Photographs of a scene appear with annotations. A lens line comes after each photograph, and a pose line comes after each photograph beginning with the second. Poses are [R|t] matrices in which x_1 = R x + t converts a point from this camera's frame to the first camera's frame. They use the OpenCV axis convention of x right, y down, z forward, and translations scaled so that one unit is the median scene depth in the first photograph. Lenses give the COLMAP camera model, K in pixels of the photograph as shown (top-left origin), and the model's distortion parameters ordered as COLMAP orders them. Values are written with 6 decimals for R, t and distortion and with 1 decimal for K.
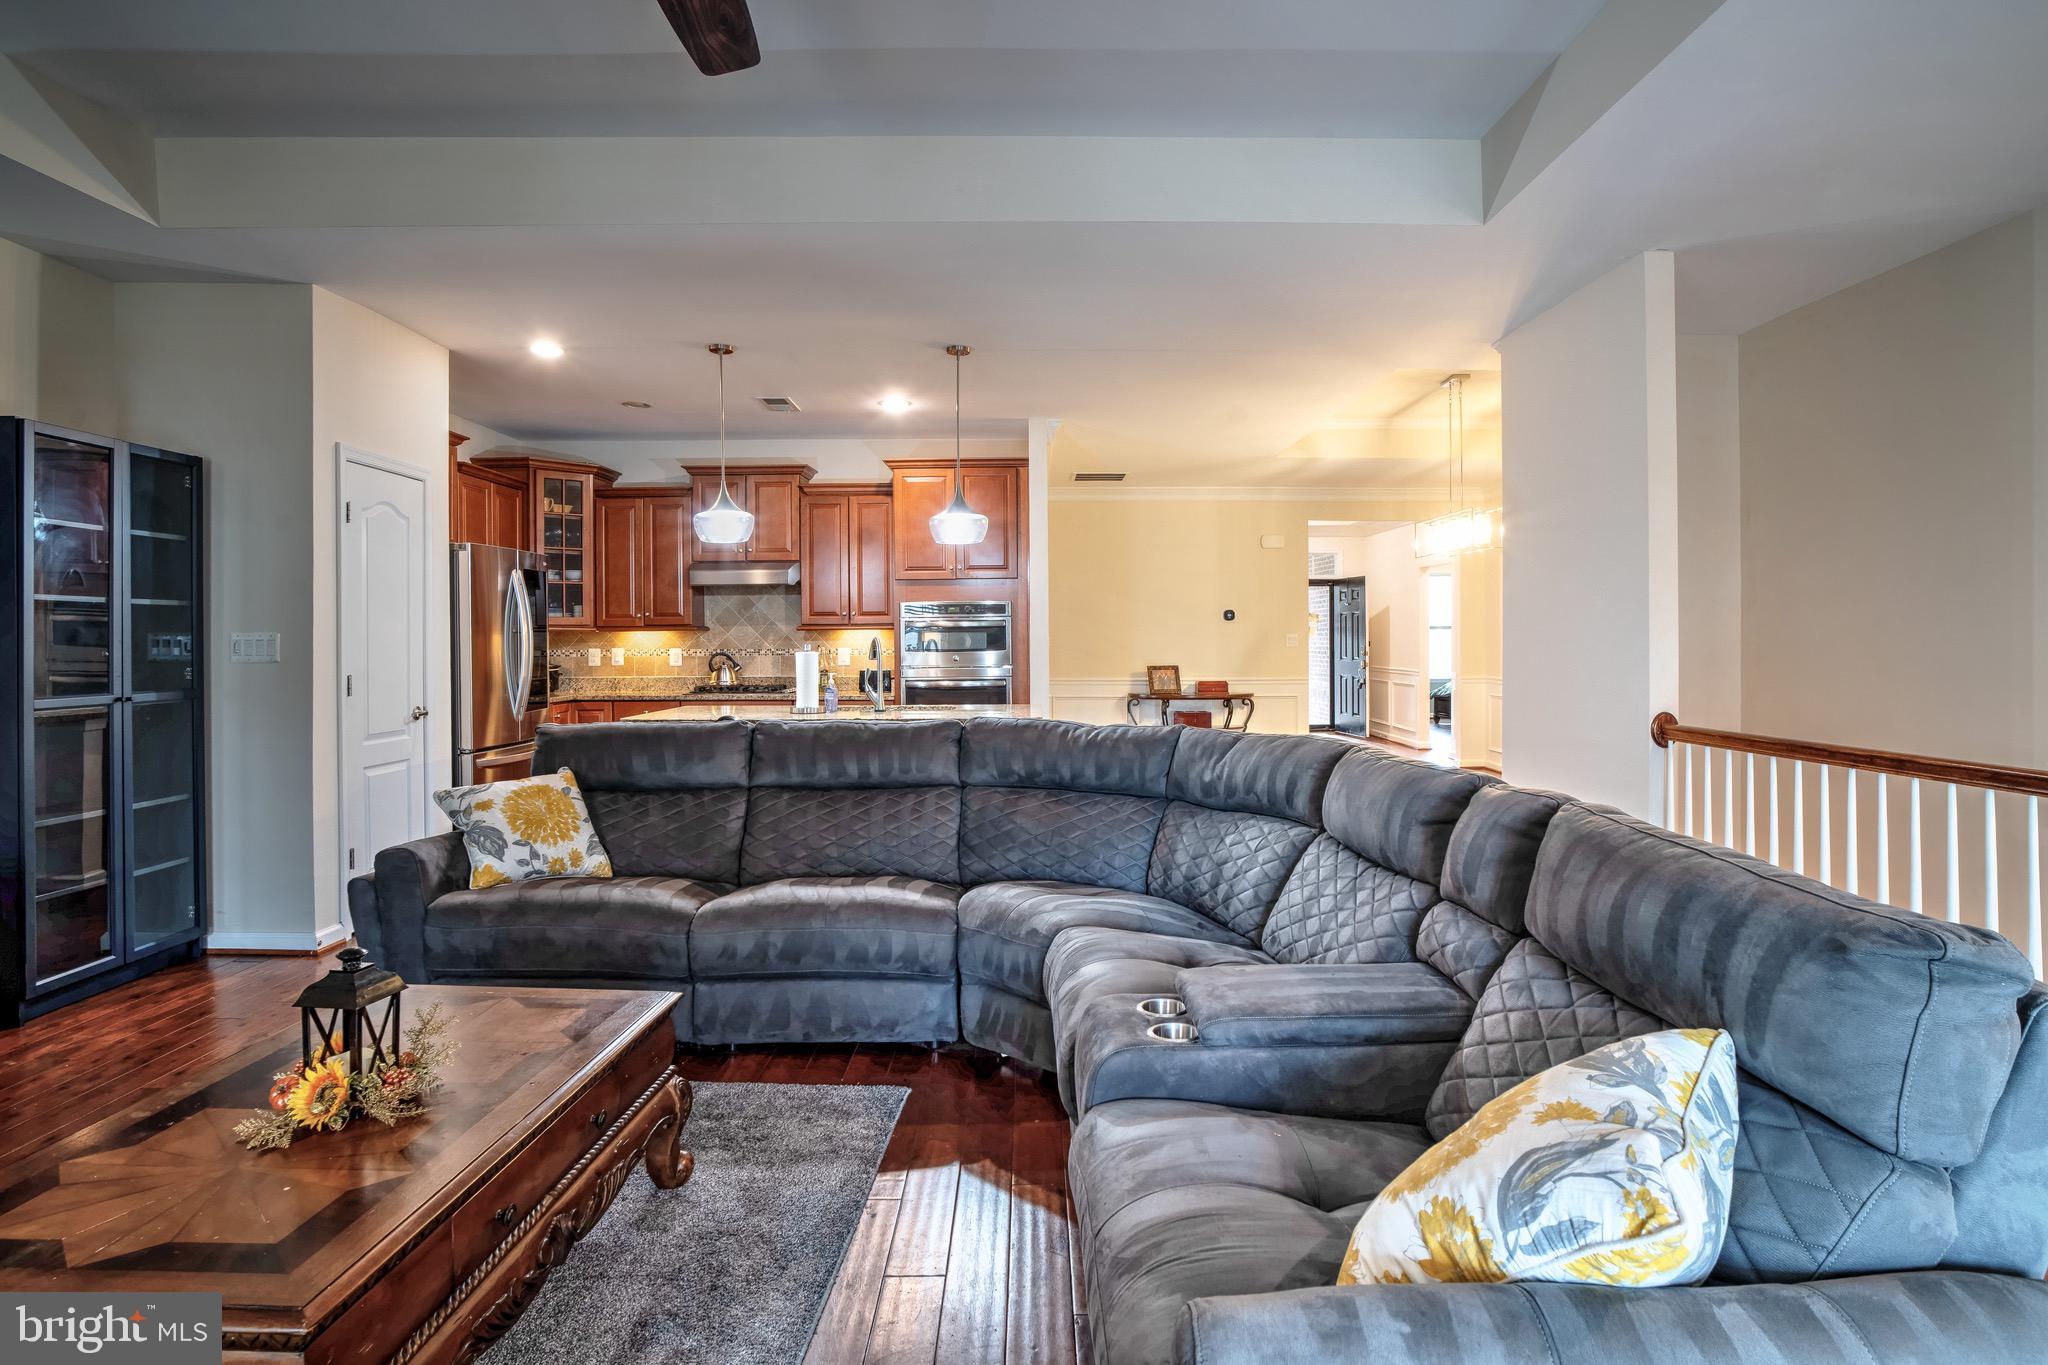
lens RADIAL K [[1104.5, 0, 1028.8], [0, 1104.5, 637.3], [0, 0, 1]] dist [-0.005432, 0.000435]
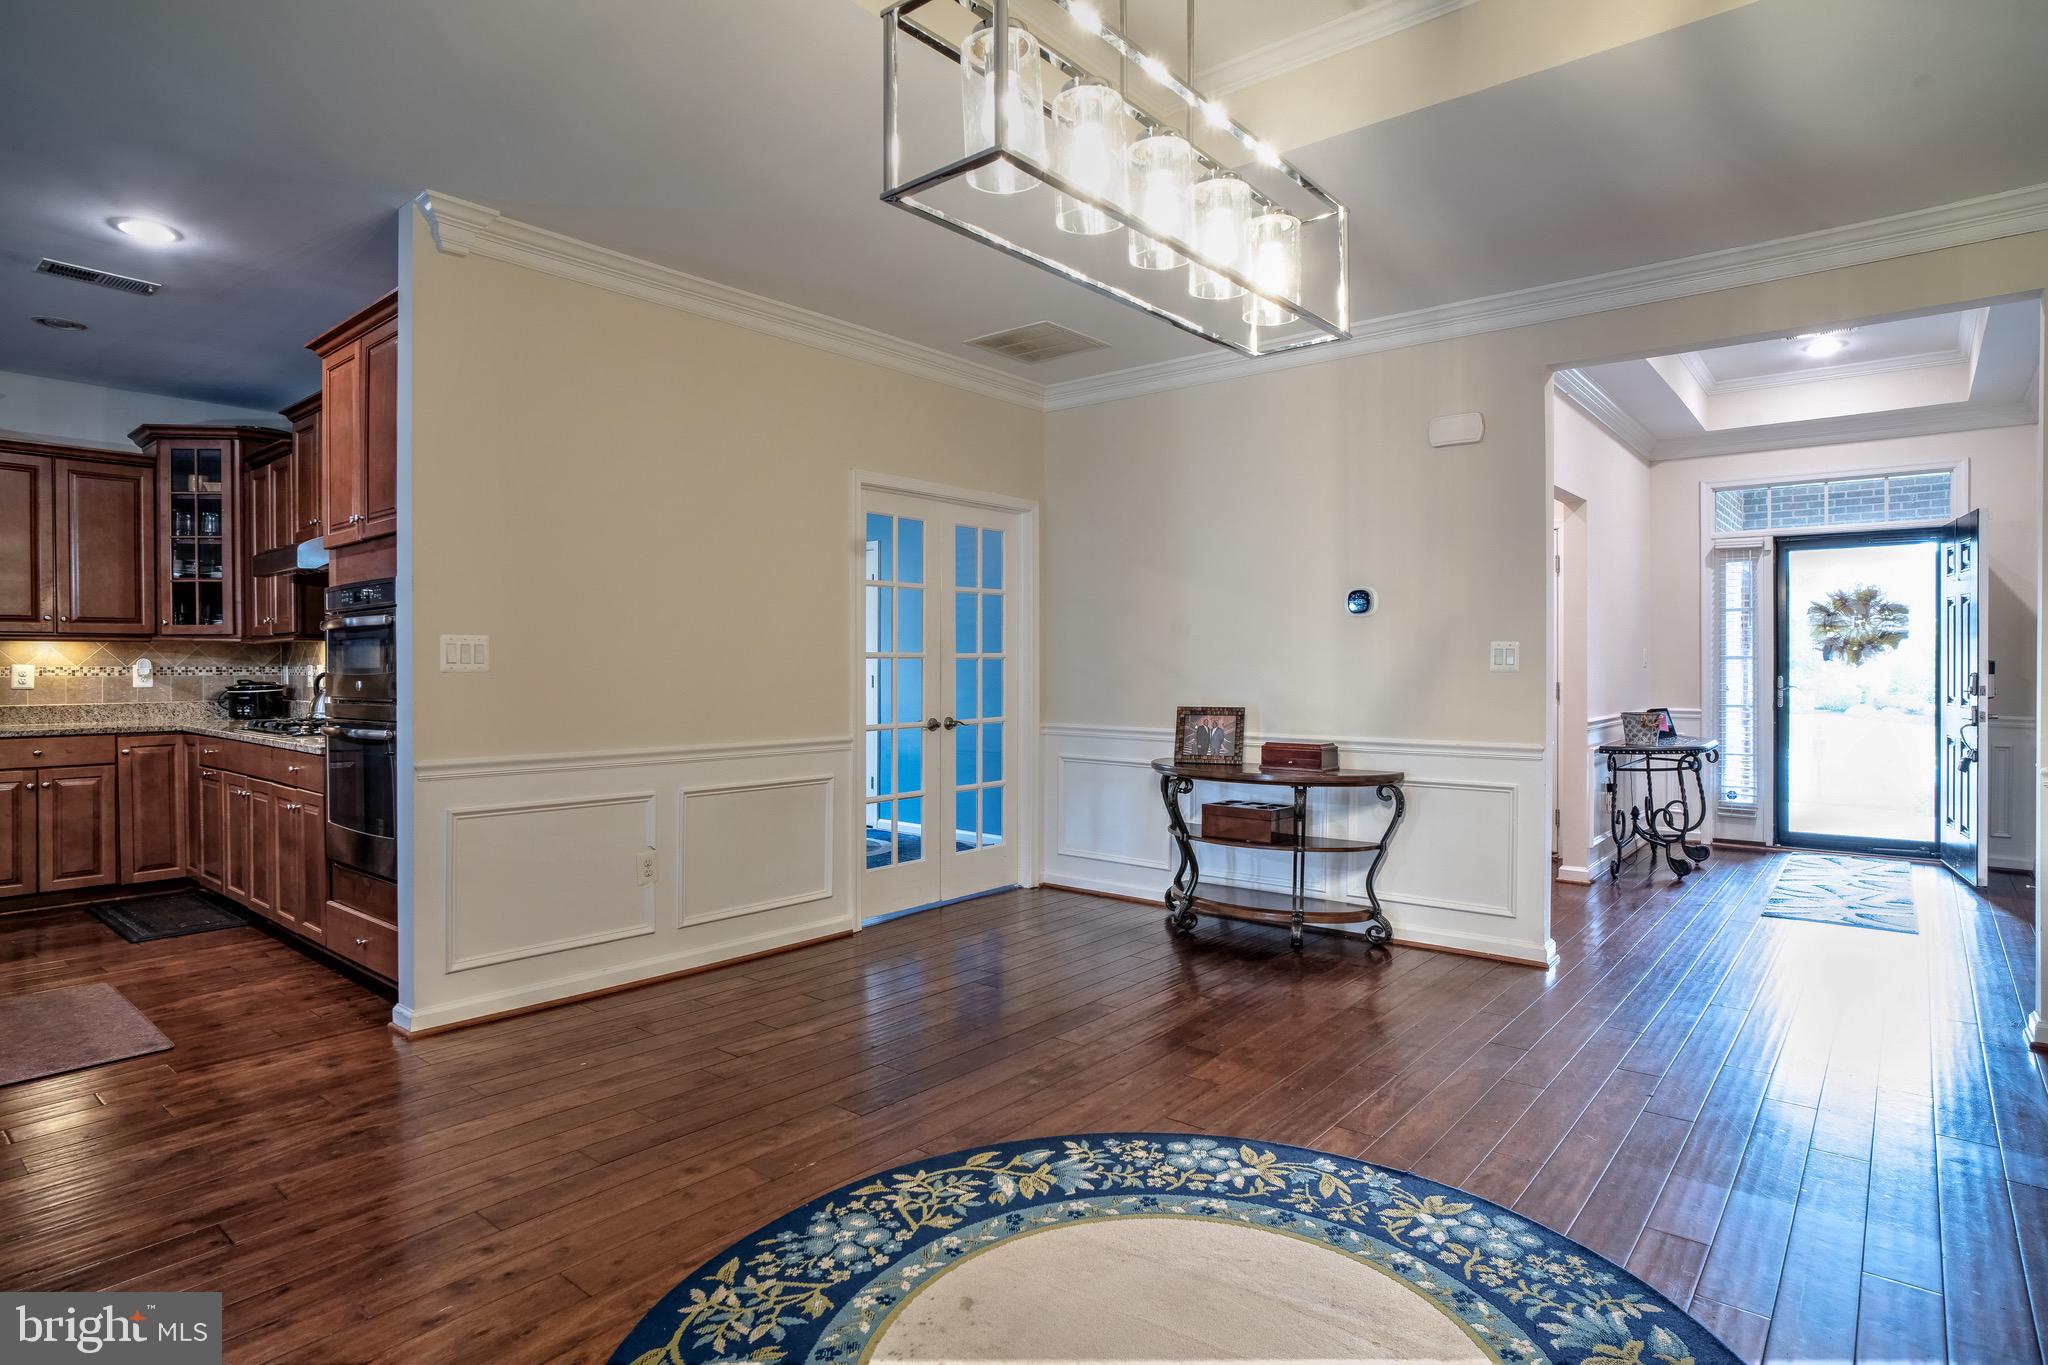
lens RADIAL K [[1073.3, 0, 1027.1], [0, 1073.3, 673.3], [0, 0, 1]] dist [-0.013195, 0.000844]
pose [[0.774891, 0.009414, -0.632025, 0.942290], [-0.002417, 0.999926, 0.011931, 0.010172], [0.632090, -0.007718, 0.774856, 1.411209]]
